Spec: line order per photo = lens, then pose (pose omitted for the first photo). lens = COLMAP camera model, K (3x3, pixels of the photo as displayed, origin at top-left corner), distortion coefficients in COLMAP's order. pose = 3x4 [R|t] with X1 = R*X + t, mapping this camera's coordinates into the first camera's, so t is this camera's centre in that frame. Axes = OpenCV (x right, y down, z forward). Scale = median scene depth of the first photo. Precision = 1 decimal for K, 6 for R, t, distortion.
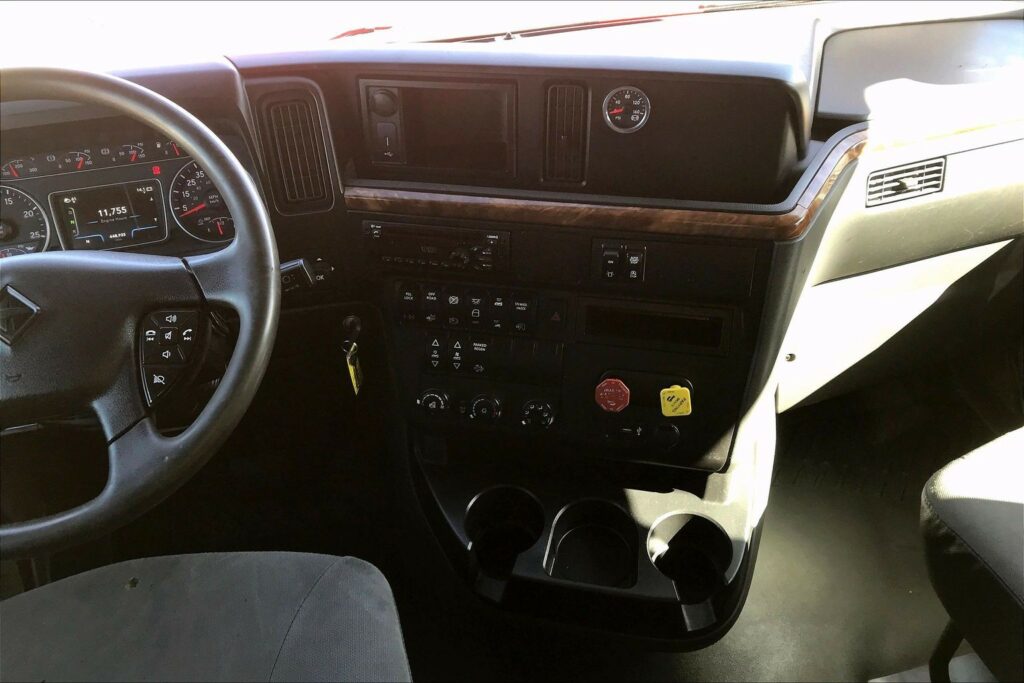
lens RADIAL K [[834.6, 0, 516.0], [0, 834.6, 321.5], [0, 0, 1]] dist [0.056495, -0.059298]
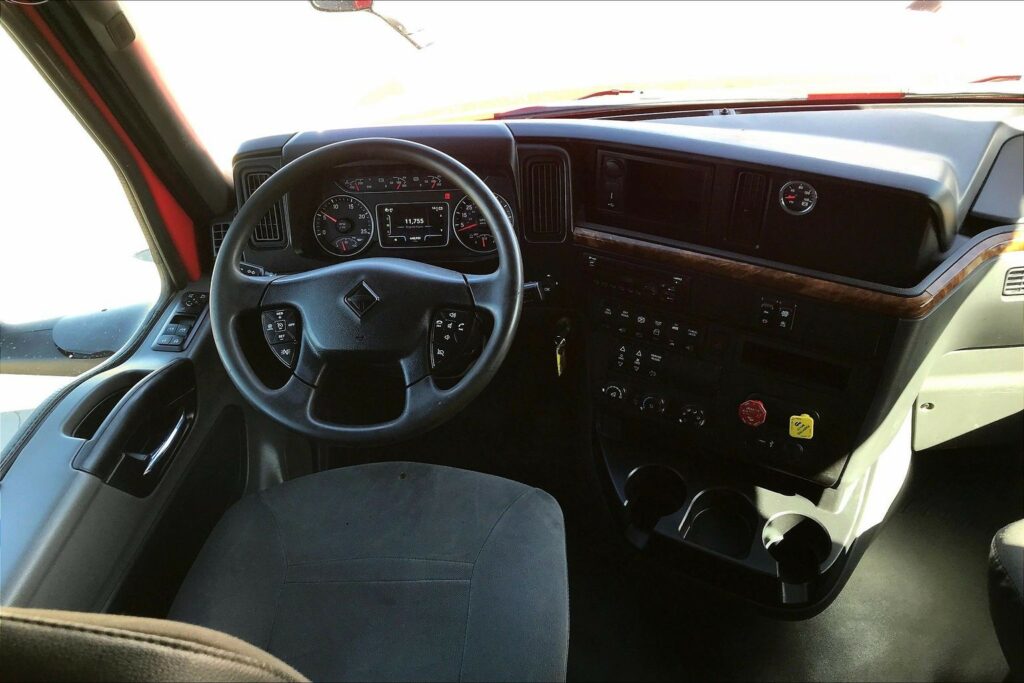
lens RADIAL K [[834.6, 0, 518.9], [0, 834.6, 338.8], [0, 0, 1]] dist [0.056495, -0.059298]
pose [[0.958292, 0.162948, -0.234785, 0.055909], [-0.148865, 0.985884, 0.076629, -0.069774], [0.243957, -0.038482, 0.969022, -0.338749]]
